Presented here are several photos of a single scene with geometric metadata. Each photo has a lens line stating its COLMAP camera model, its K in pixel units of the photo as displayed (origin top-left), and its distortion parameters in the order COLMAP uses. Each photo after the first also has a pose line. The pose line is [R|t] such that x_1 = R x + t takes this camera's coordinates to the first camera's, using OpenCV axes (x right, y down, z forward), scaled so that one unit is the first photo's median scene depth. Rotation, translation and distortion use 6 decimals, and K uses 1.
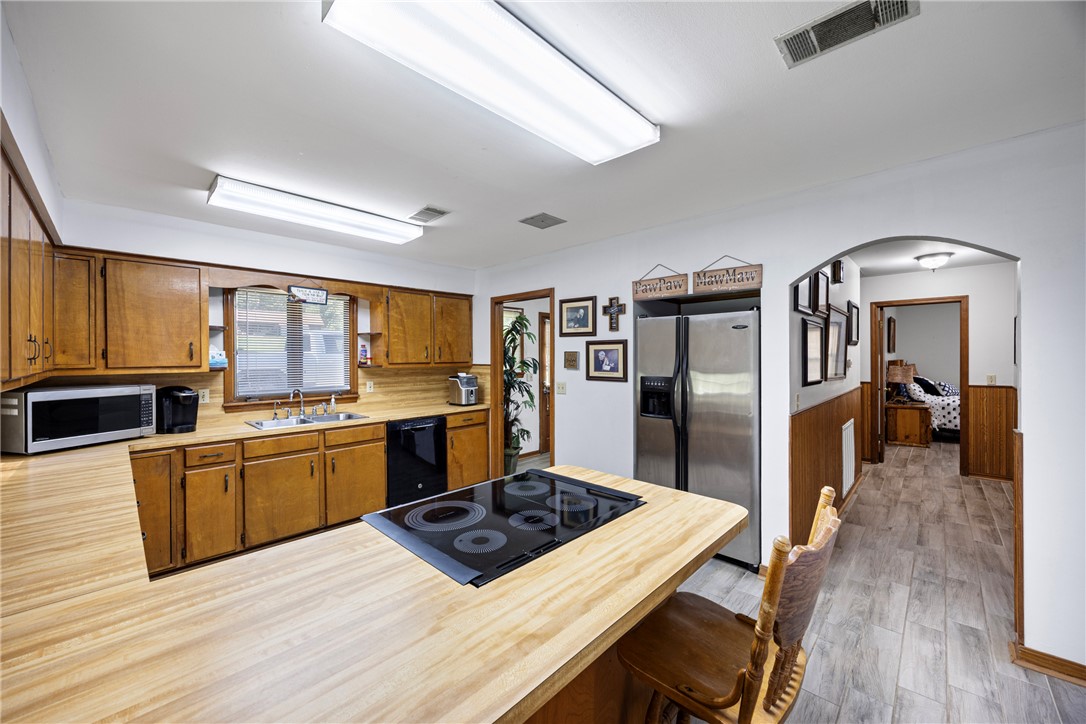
lens RADIAL K [[421.4, 0, 545.0], [0, 421.4, 359.5], [0, 0, 1]] dist [0.000694, -0.000294]
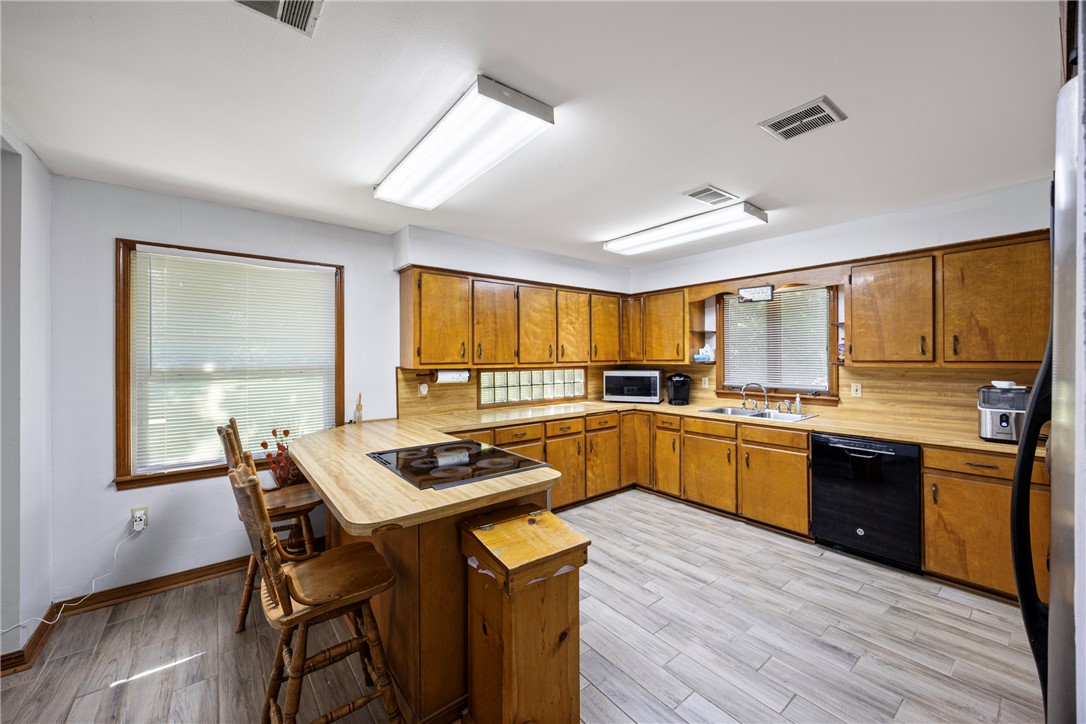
lens RADIAL K [[421.4, 0, 545.2], [0, 421.4, 357.1], [0, 0, 1]] dist [0.000694, -0.000294]
pose [[-0.144341, 0.008006, -0.989496, 0.579662], [0.000048, 0.999967, 0.008083, -0.004857], [0.989528, 0.001119, -0.144336, 0.673619]]
